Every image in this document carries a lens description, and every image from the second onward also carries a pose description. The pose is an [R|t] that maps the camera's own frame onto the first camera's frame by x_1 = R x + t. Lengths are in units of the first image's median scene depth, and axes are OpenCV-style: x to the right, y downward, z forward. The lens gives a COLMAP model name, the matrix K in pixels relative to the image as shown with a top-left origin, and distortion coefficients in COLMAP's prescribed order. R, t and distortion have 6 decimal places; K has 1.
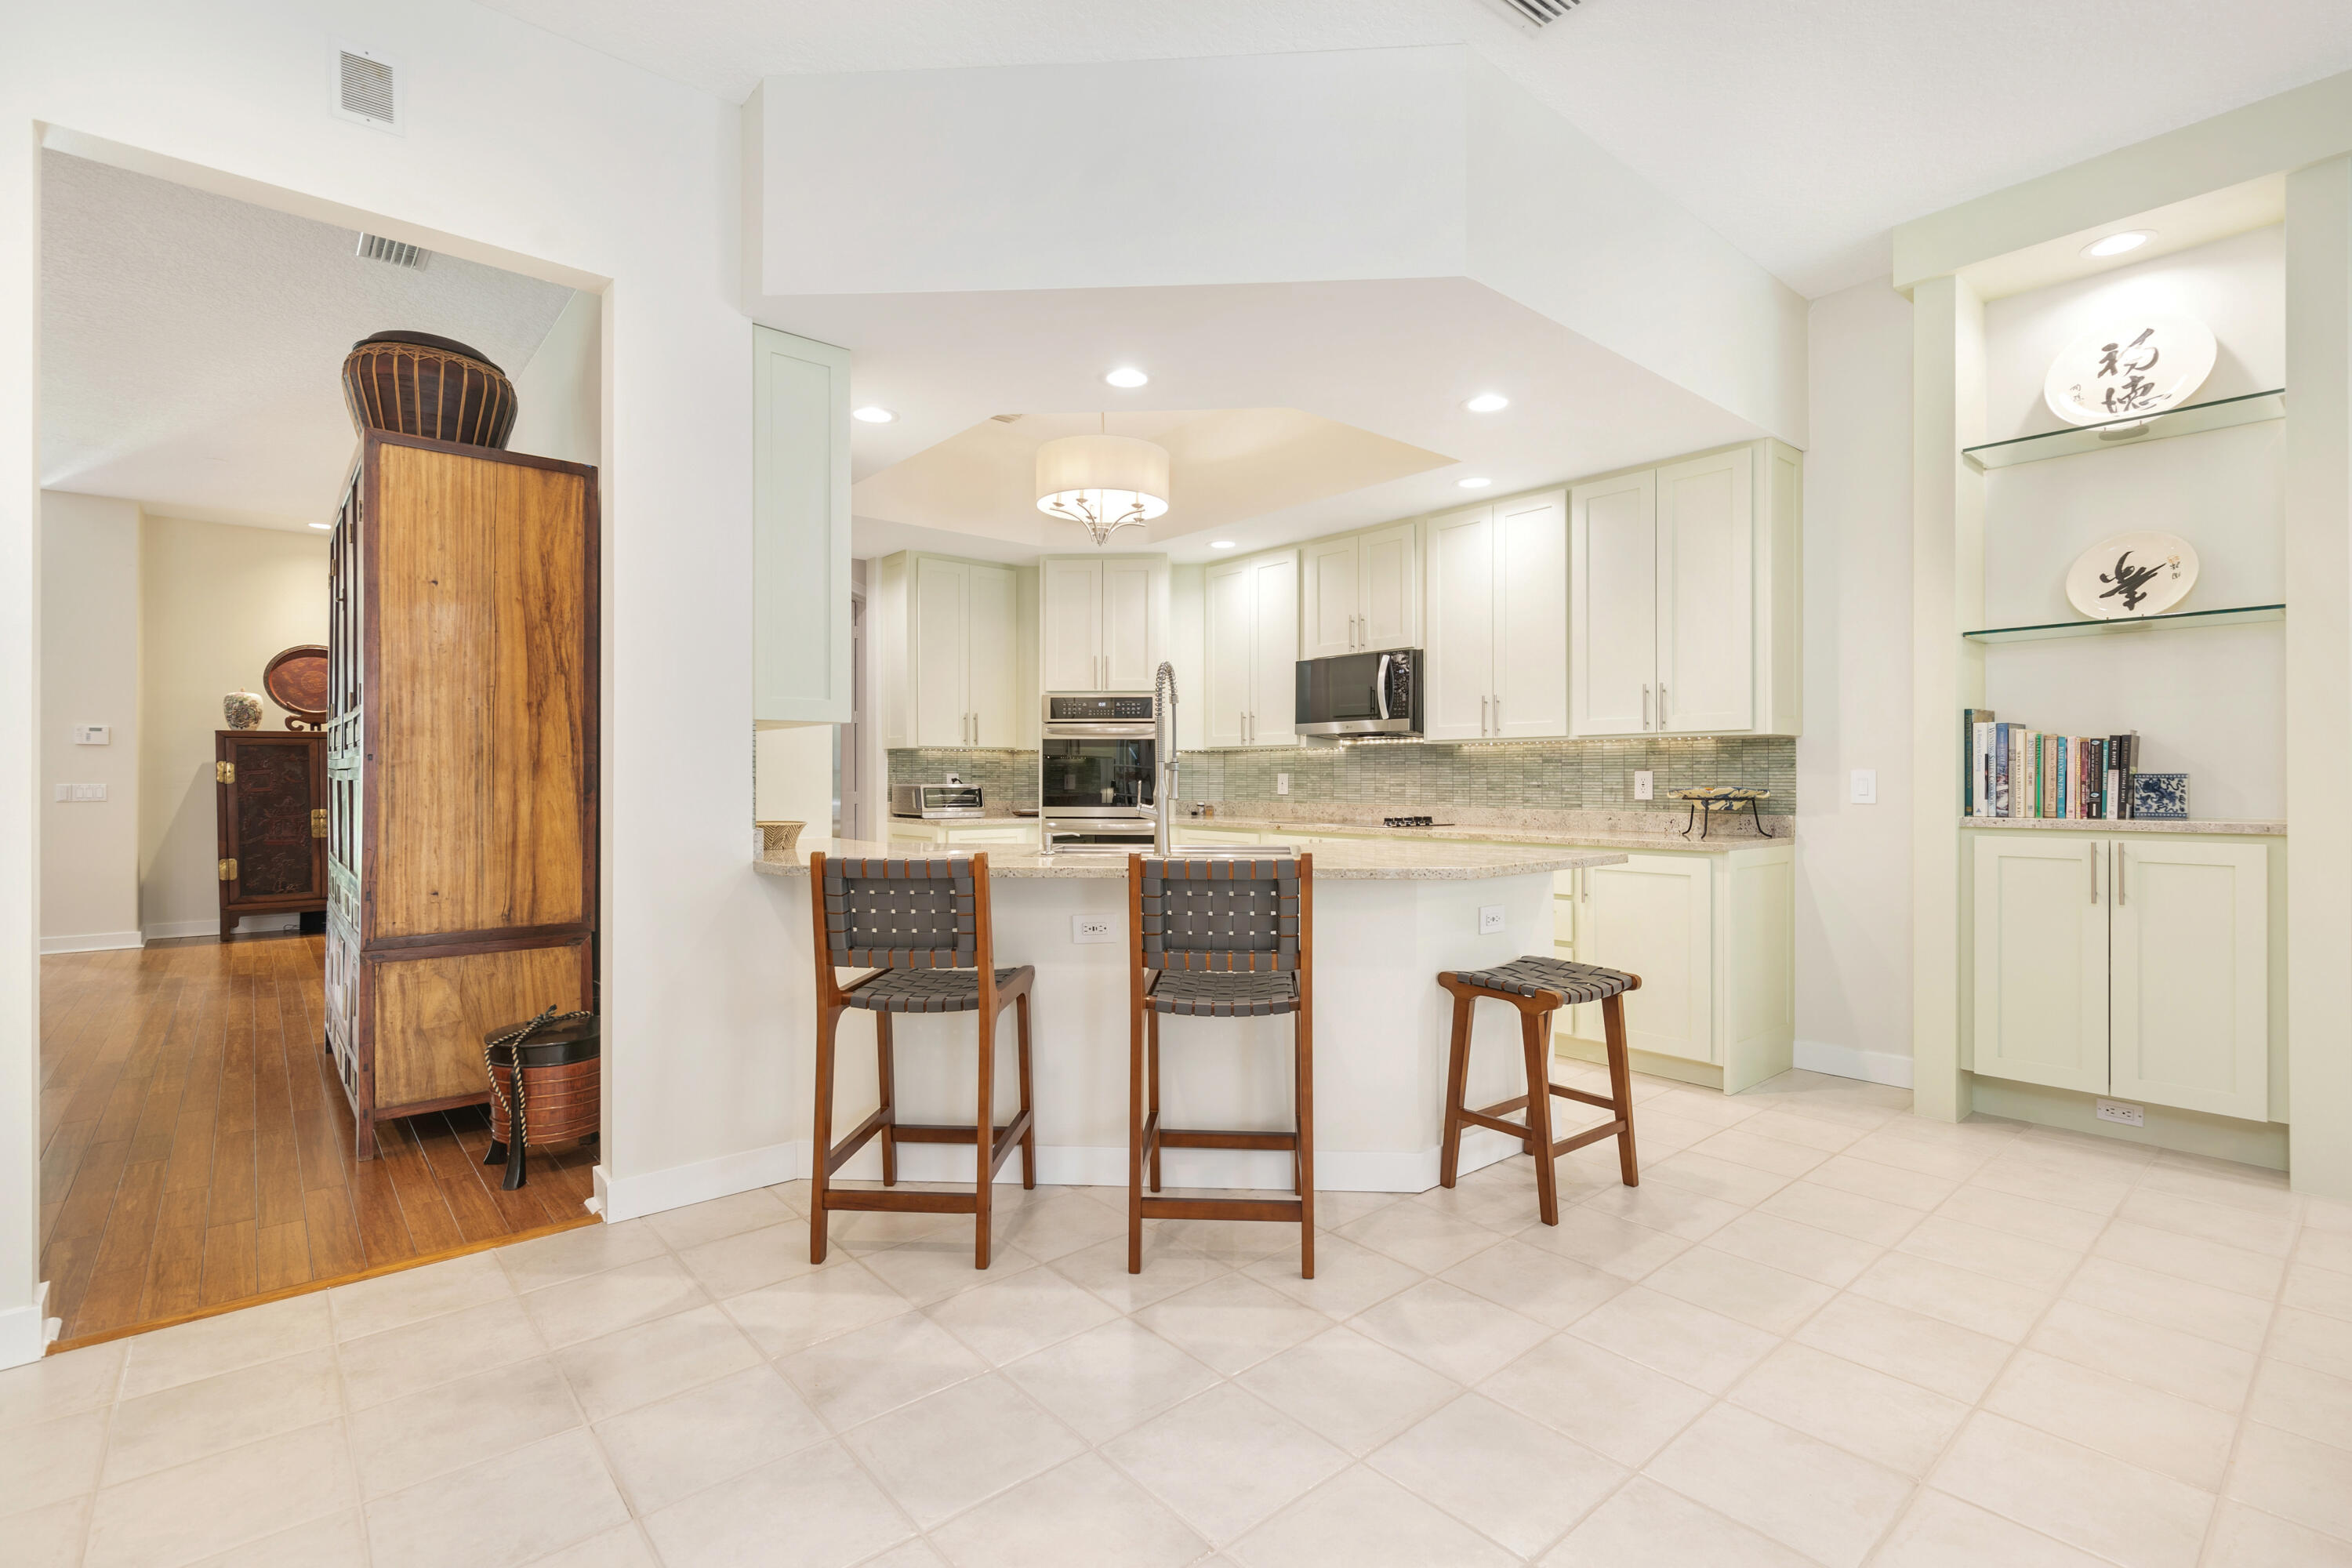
lens RADIAL K [[1078.3, 0, 1177.7], [0, 1078.3, 779.7], [0, 0, 1]] dist [0.001556, -0.000666]
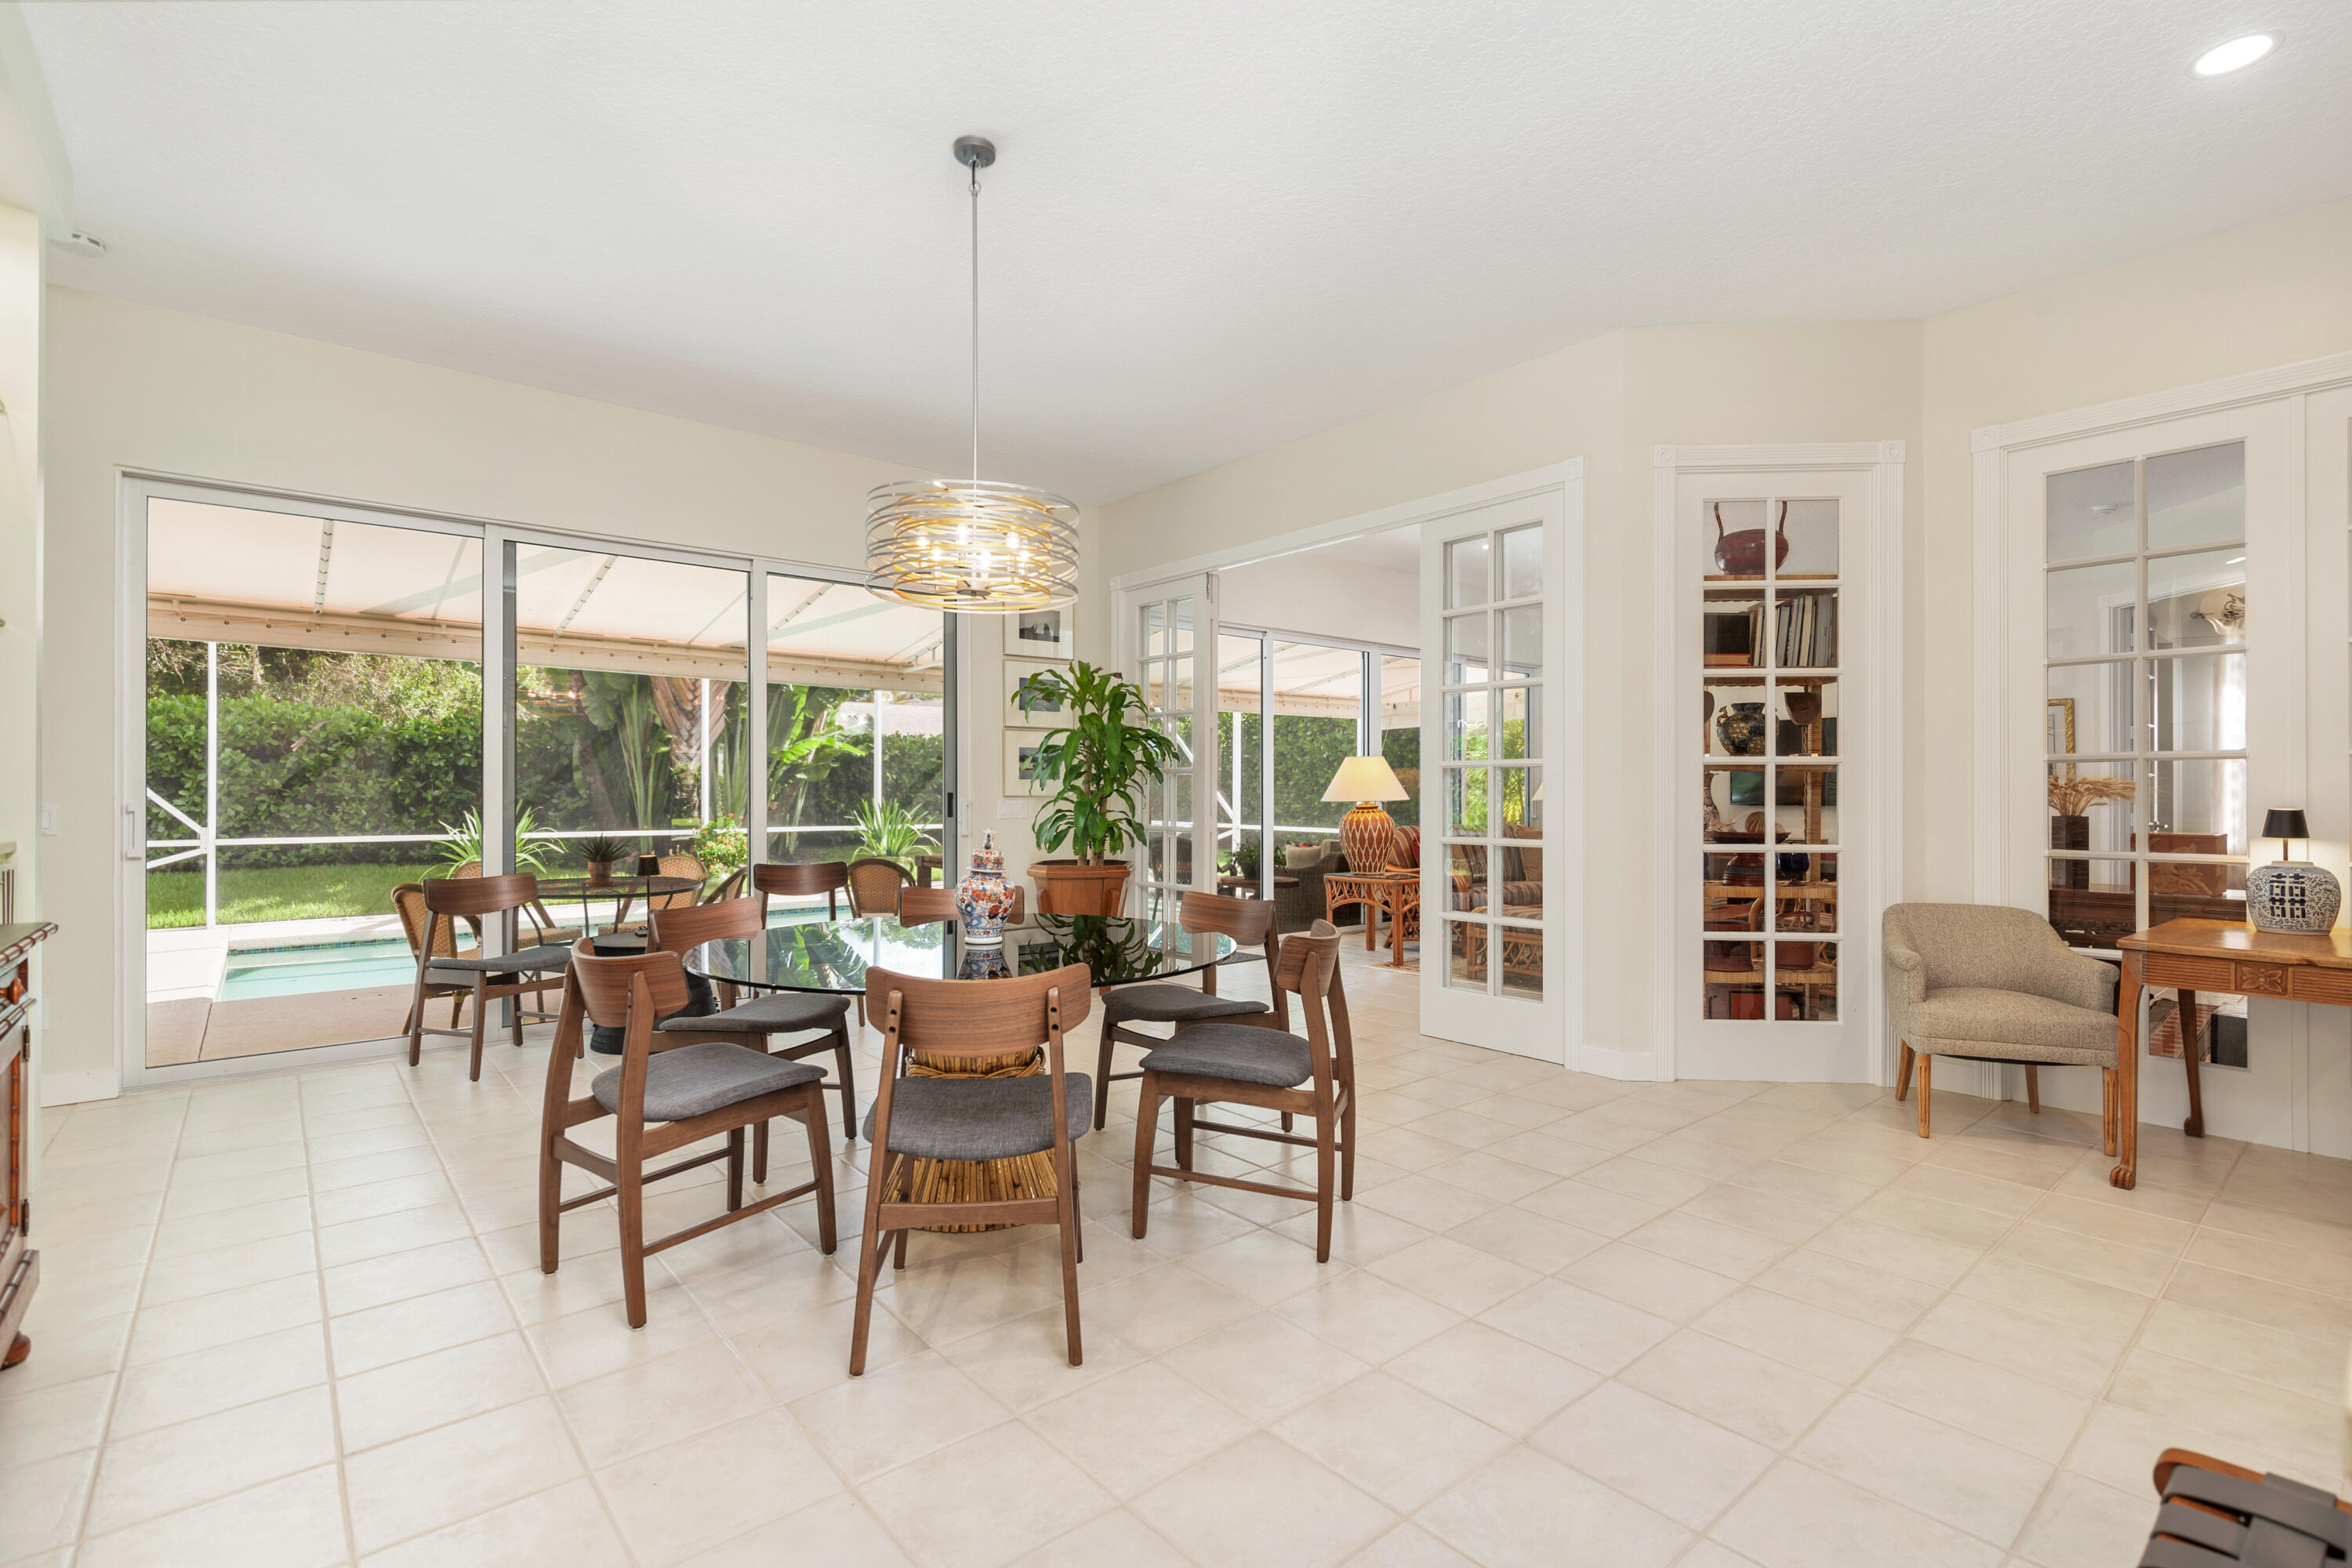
lens RADIAL K [[1078.3, 0, 1177.0], [0, 1078.3, 794.7], [0, 0, 1]] dist [0.001556, -0.000666]
pose [[-0.999997, -0.002536, 0.000720, 0.507741], [-0.002536, 0.999997, 0.000000, 0.001643], [-0.000720, -0.000002, -1.000000, 1.026768]]
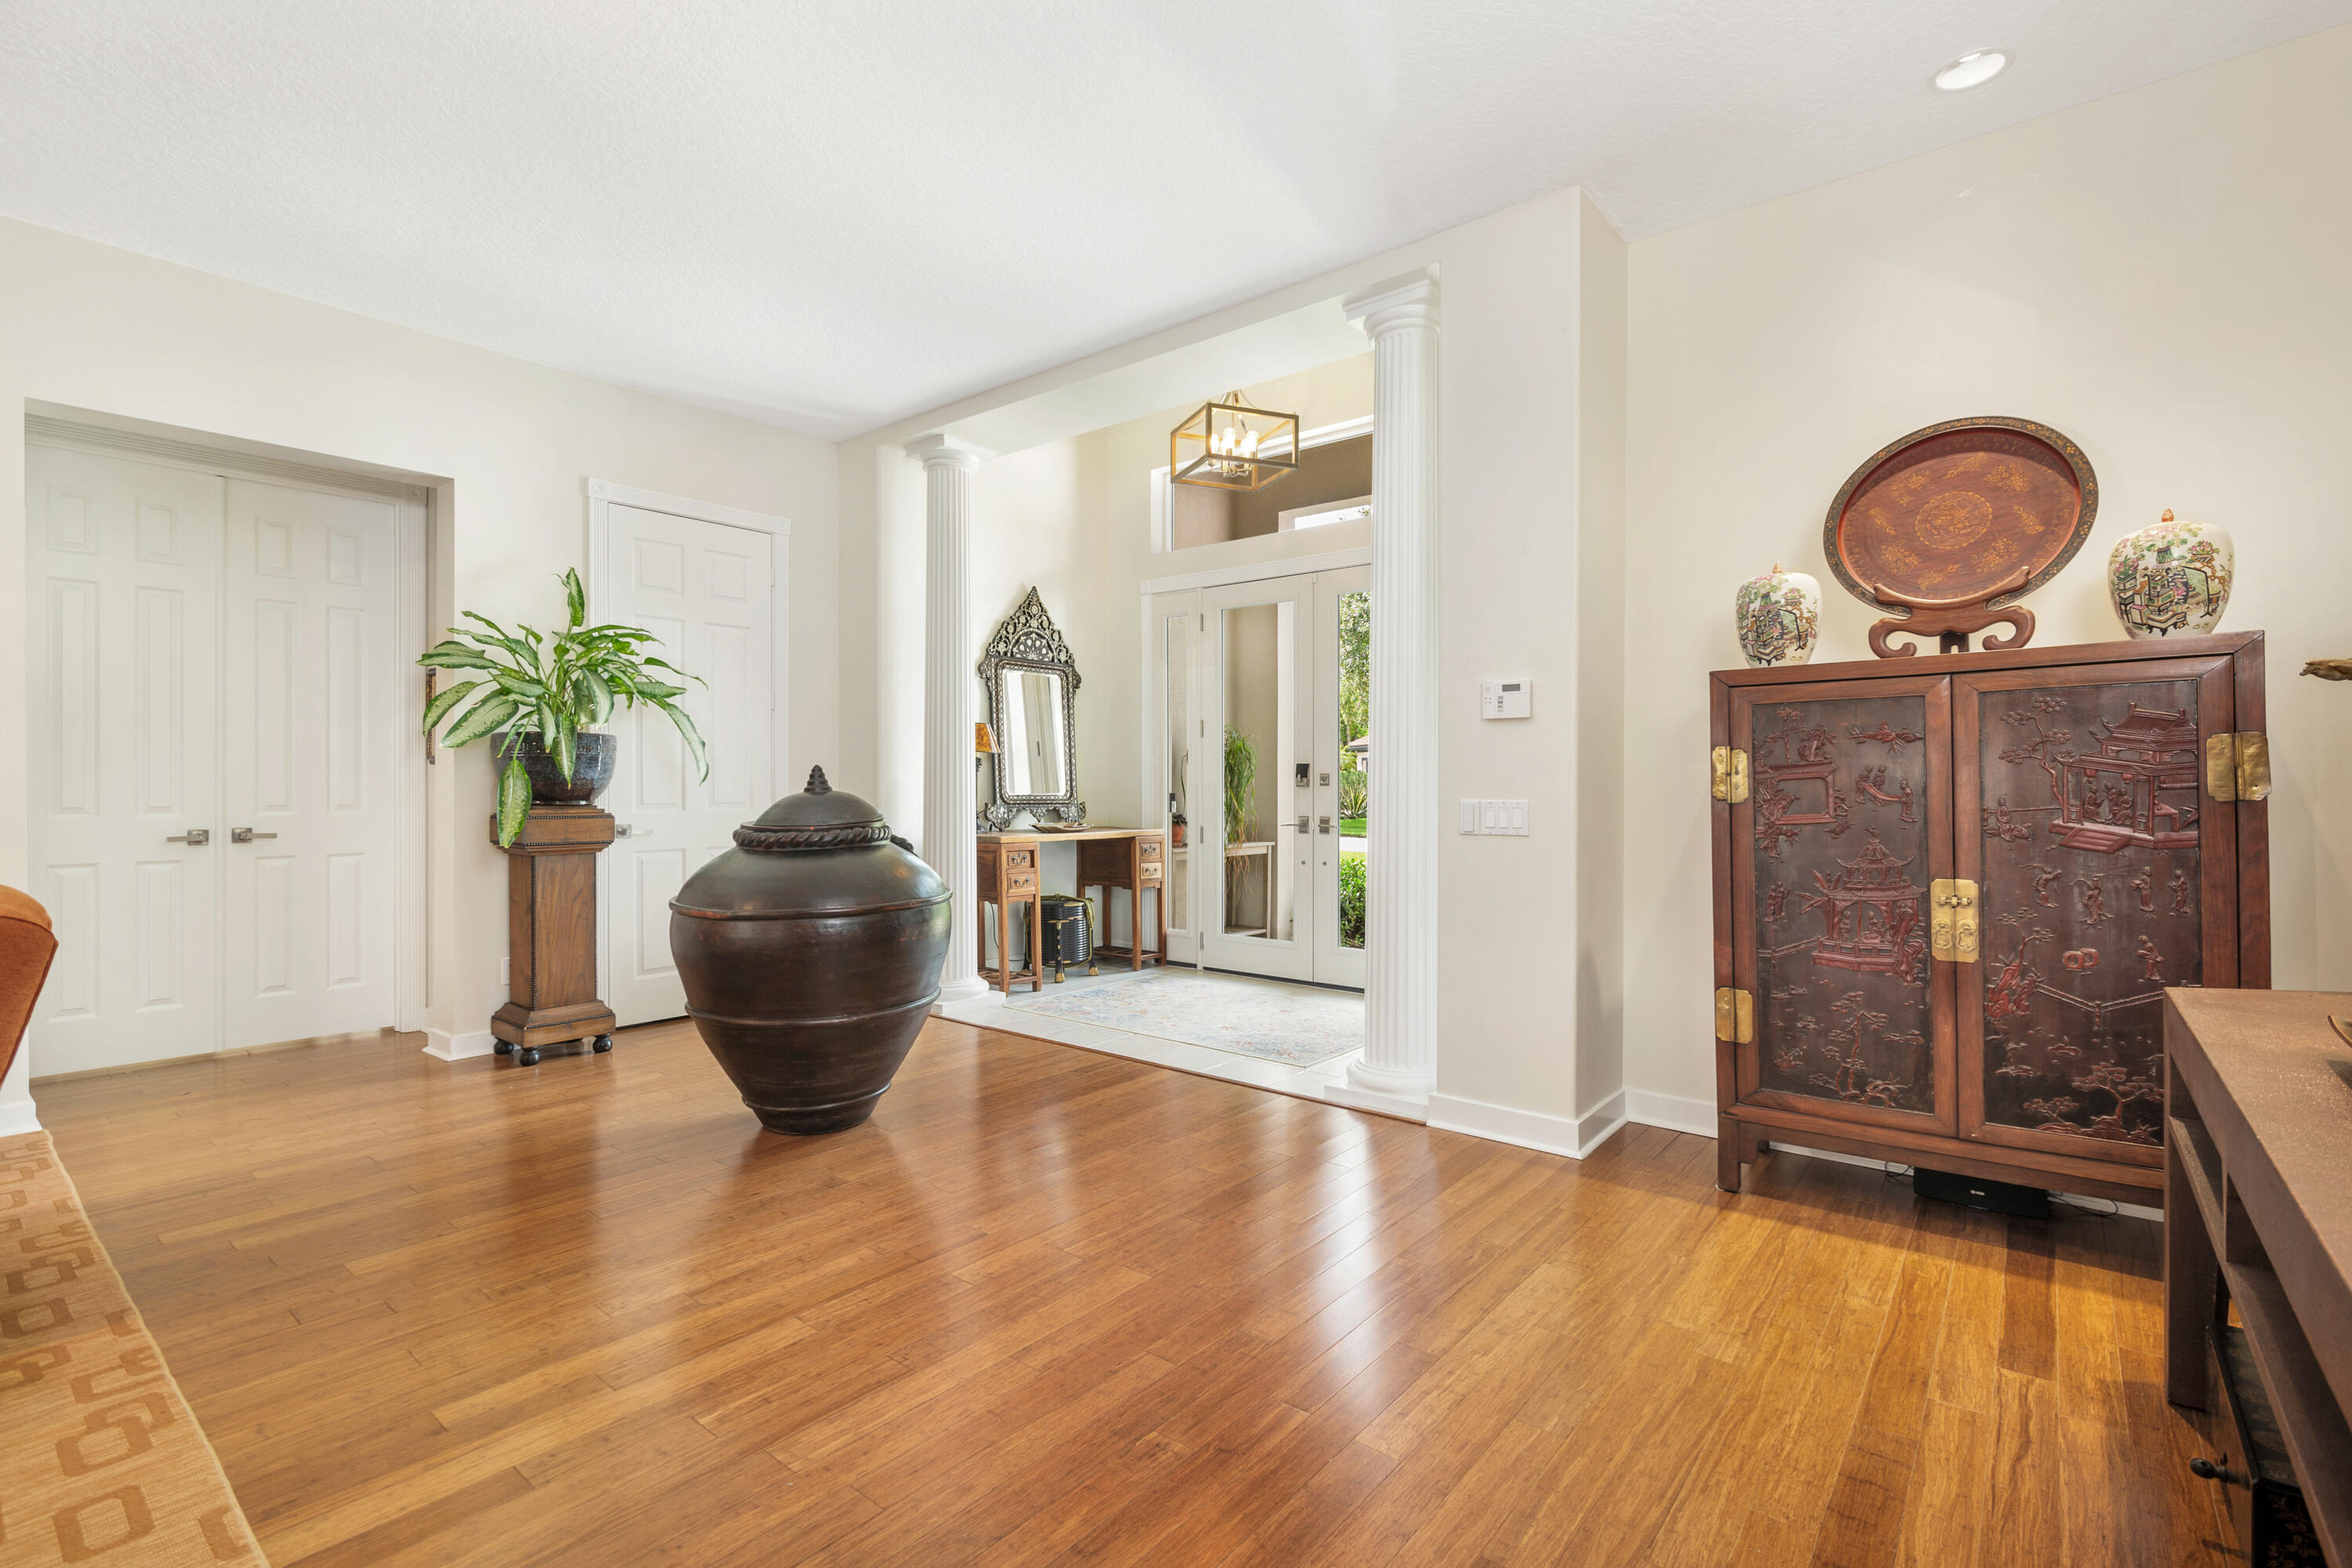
lens RADIAL K [[1075.2, 0, 1194.6], [0, 1075.2, 782.2], [0, 0, 1]] dist [0.003514, 0.000276]
pose [[0.174613, 0.003194, -0.984632, -1.105096], [-0.001014, 0.999995, 0.003064, -0.010278], [0.984637, 0.000464, 0.174615, 1.552929]]
